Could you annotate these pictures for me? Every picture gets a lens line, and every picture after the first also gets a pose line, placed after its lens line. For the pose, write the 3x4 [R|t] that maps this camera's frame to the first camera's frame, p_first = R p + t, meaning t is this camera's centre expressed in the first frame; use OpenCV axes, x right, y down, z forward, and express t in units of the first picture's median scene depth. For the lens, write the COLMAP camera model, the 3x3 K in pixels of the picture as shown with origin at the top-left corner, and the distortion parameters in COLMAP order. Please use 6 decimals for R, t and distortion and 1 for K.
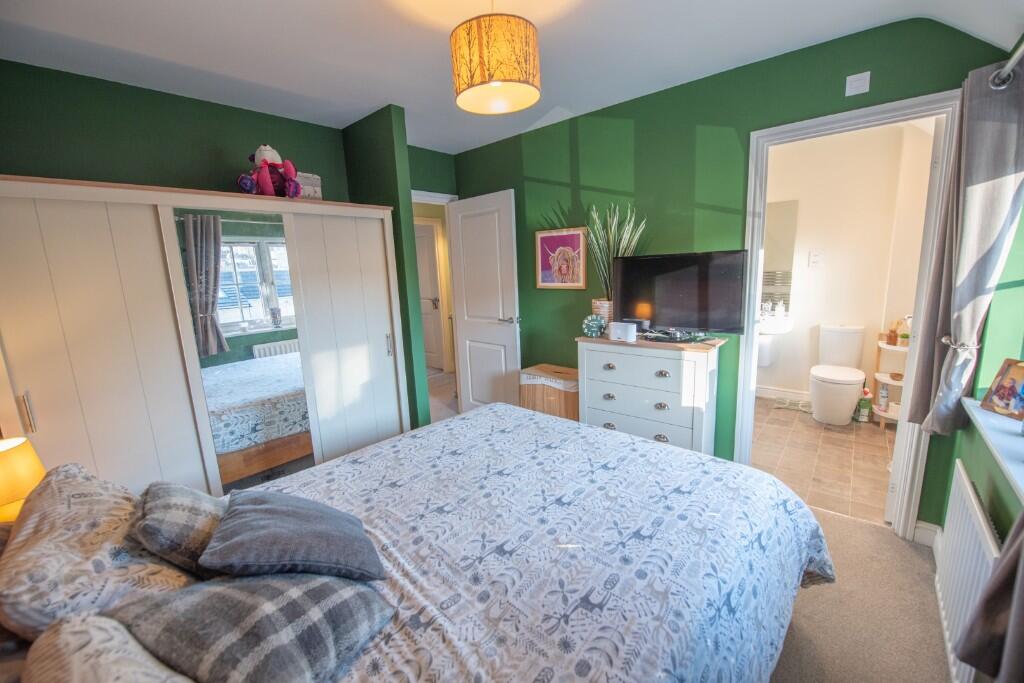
lens RADIAL K [[417.3, 0, 509.3], [0, 417.3, 343.5], [0, 0, 1]] dist [-0.020100, -0.000317]
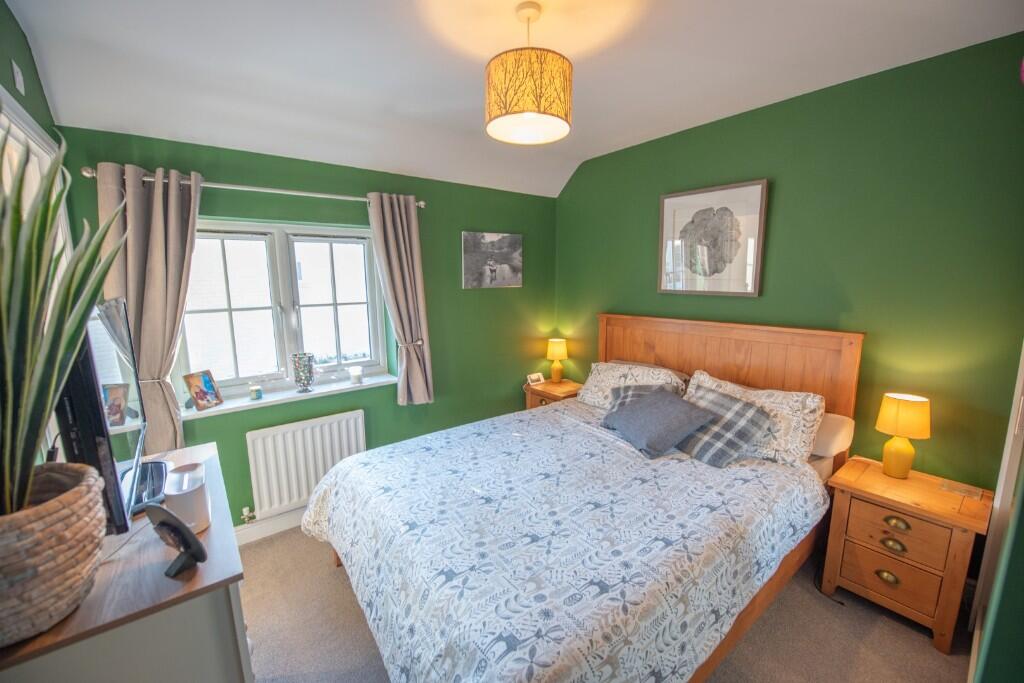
lens RADIAL K [[417.3, 0, 509.3], [0, 417.3, 343.5], [0, 0, 1]] dist [-0.020100, -0.000317]
pose [[-0.981966, 0.028969, 0.186827, -0.153065], [0.089660, 0.941353, 0.325293, -0.431876], [-0.166447, 0.336178, -0.926974, 2.095722]]
